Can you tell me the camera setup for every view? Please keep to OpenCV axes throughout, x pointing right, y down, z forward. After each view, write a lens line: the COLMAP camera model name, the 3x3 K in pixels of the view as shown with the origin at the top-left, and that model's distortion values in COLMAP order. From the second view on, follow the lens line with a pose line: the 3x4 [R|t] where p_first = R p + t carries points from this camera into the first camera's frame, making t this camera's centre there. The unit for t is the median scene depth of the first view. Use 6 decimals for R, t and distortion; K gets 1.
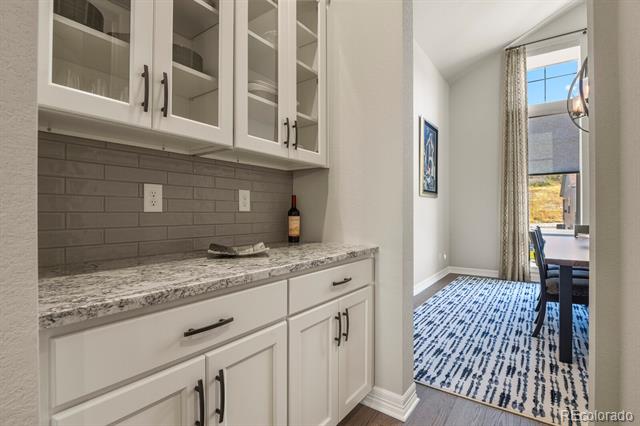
lens RADIAL K [[309.4, 0, 321.2], [0, 309.4, 209.4], [0, 0, 1]] dist [-0.010142, -0.003066]
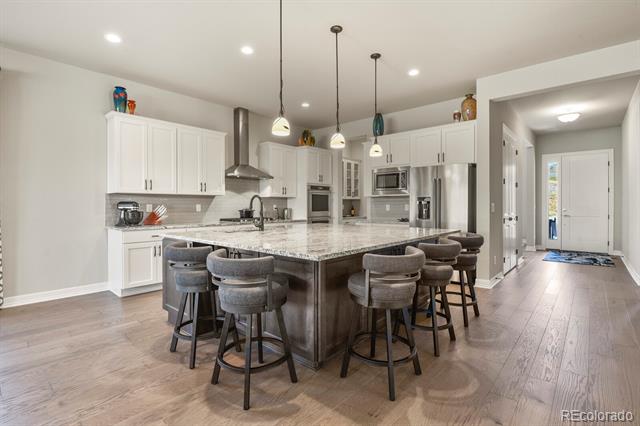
lens RADIAL K [[309.4, 0, 319.9], [0, 309.4, 206.9], [0, 0, 1]] dist [-0.010142, -0.003066]
pose [[0.994842, -0.005001, -0.101316, -0.116678], [0.006643, 0.999852, 0.015874, -0.103101], [0.101222, -0.016465, 0.994728, -3.686907]]
